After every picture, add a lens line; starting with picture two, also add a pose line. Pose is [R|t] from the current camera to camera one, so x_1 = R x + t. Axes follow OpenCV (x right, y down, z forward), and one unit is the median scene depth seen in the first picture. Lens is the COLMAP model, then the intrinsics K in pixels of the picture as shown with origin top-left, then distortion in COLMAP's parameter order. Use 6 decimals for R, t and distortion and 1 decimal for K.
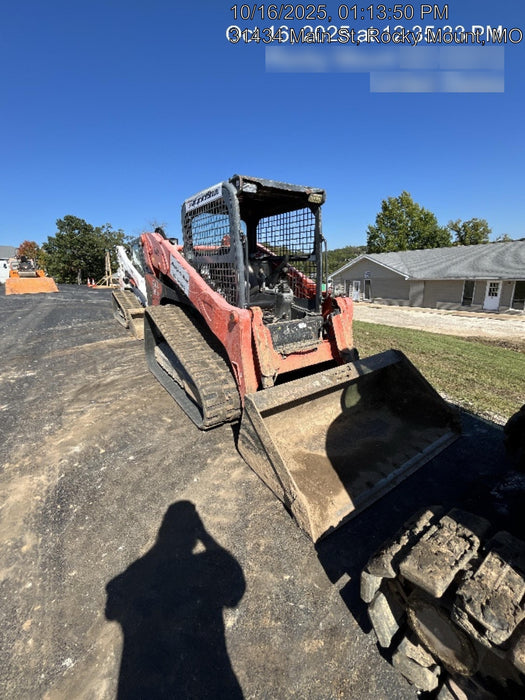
lens RADIAL K [[285.0, 0, 268.5], [0, 285.0, 352.9], [0, 0, 1]] dist [-0.013524, 0.000722]
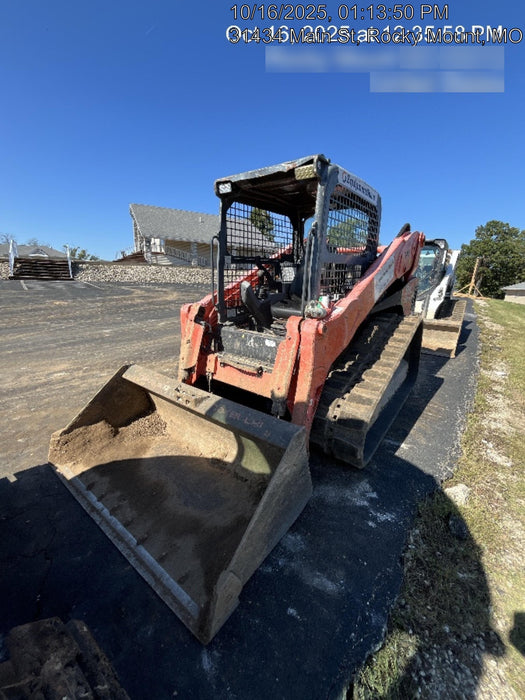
lens RADIAL K [[285.0, 0, 262.2], [0, 285.0, 353.4], [0, 0, 1]] dist [-0.013524, 0.000722]
pose [[0.301570, 0.283352, -0.910367, 1.069515], [-0.302623, 0.933893, 0.190427, -0.272707], [0.904143, 0.218070, 0.367383, 0.892466]]
